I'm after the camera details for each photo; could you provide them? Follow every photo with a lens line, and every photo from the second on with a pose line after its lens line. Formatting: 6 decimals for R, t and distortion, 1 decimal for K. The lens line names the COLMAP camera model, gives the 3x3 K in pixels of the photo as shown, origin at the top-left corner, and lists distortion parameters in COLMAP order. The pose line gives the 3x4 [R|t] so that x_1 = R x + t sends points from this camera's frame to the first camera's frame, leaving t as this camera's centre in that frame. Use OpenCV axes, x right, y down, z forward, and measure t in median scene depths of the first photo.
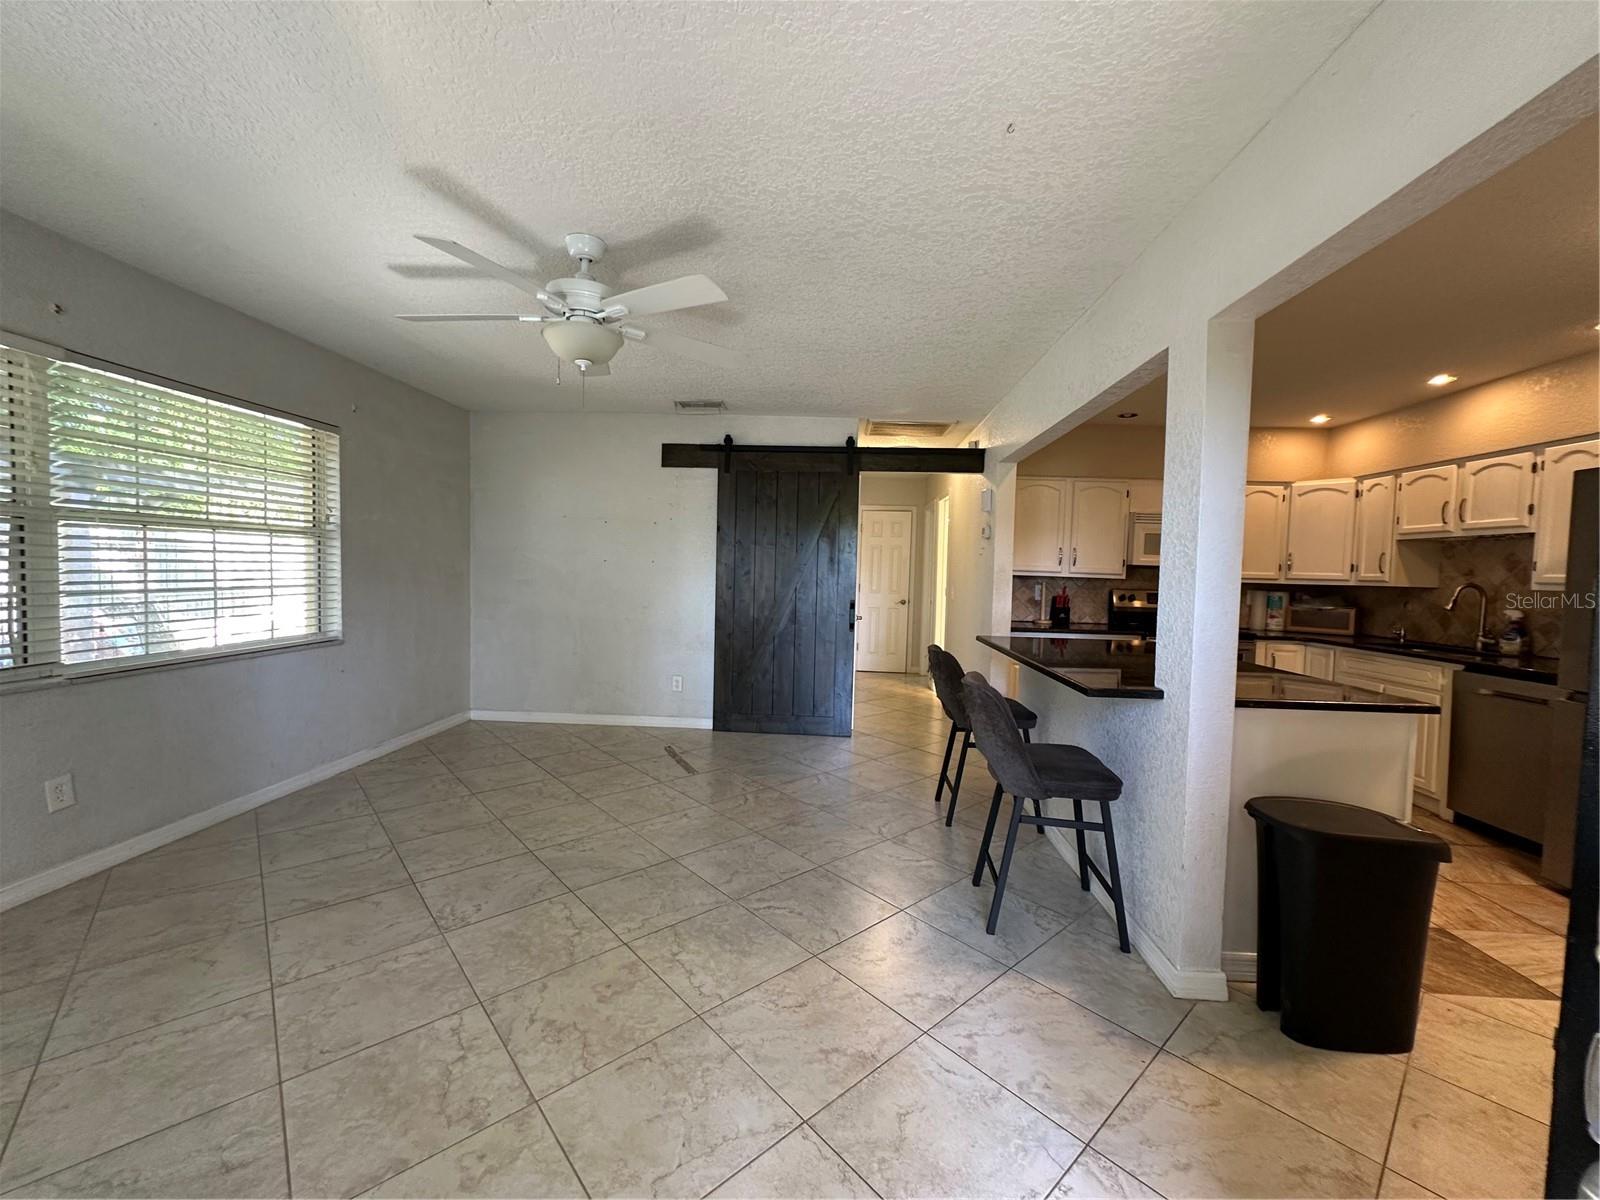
lens RADIAL K [[637.6, 0, 799.7], [0, 637.6, 595.4], [0, 0, 1]] dist [-0.003275, 0.000714]
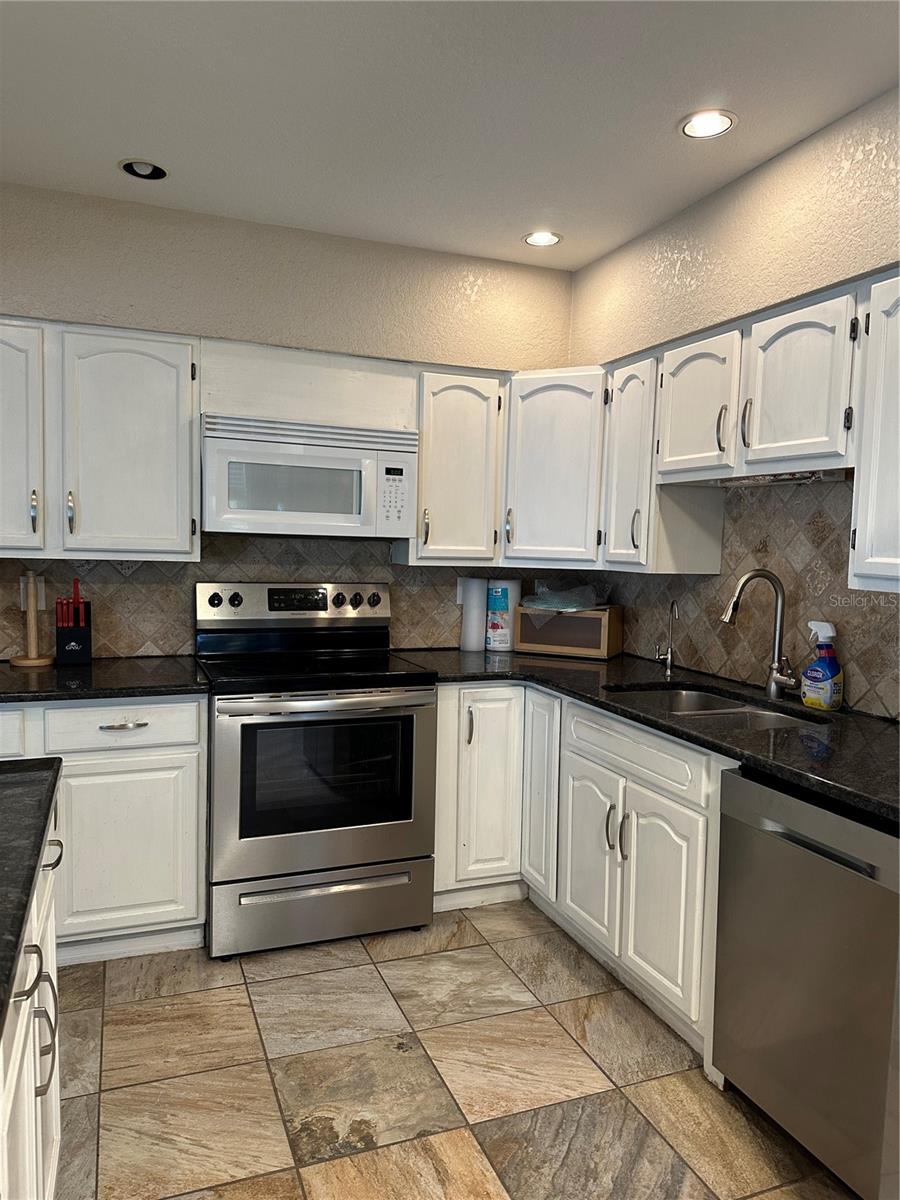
lens RADIAL K [[845.6, 0, 450.2], [0, 845.6, 600.3], [0, 0, 1]] dist [0.048867, -0.065851]
pose [[0.909424, -0.036912, 0.414230, 0.569027], [0.018247, 0.998636, 0.048929, -0.034139], [-0.415471, -0.036939, 0.908856, 0.502845]]
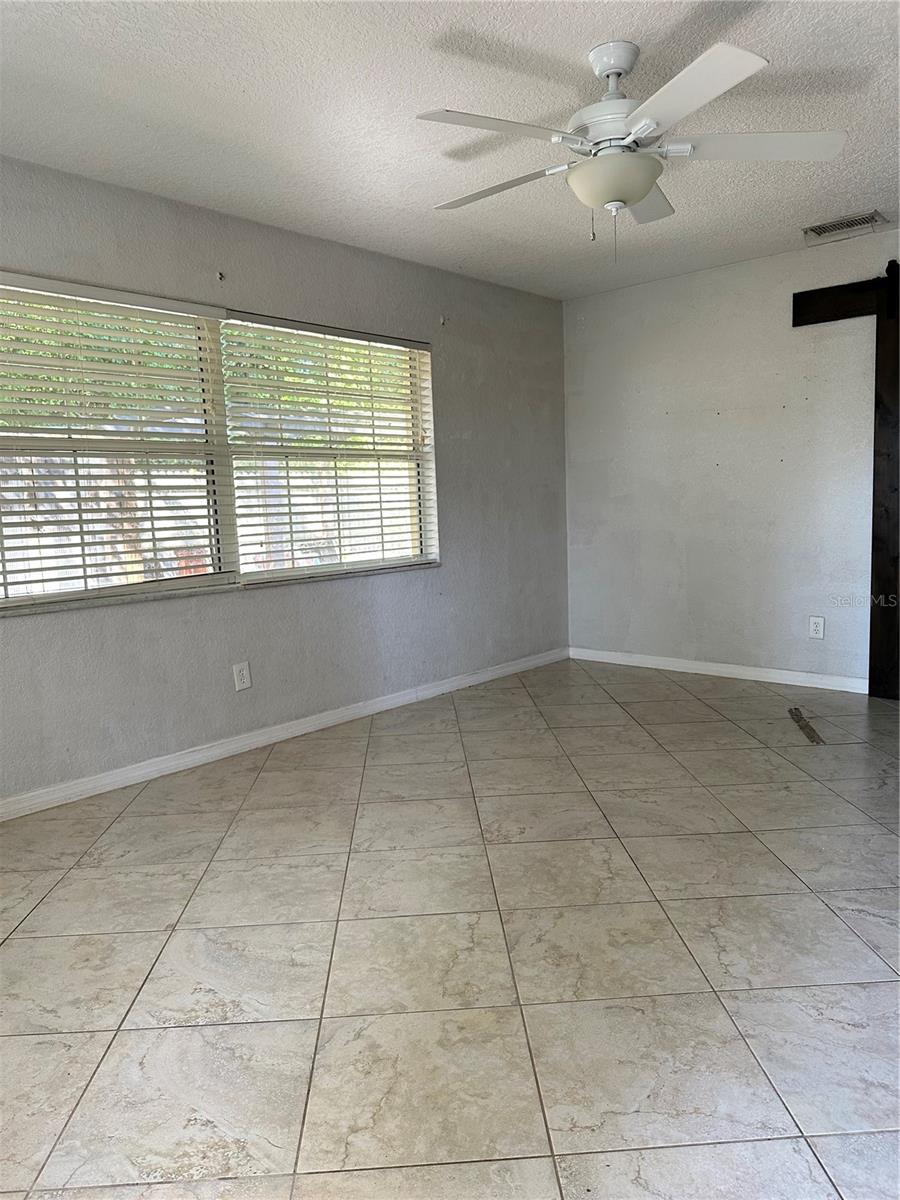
lens RADIAL K [[845.6, 0, 456.3], [0, 845.6, 590.4], [0, 0, 1]] dist [0.048867, -0.065851]
pose [[0.781116, 0.015852, -0.624184, 0.126312], [0.027581, 0.997826, 0.059857, 0.037366], [0.623776, -0.063971, 0.778981, -0.009890]]
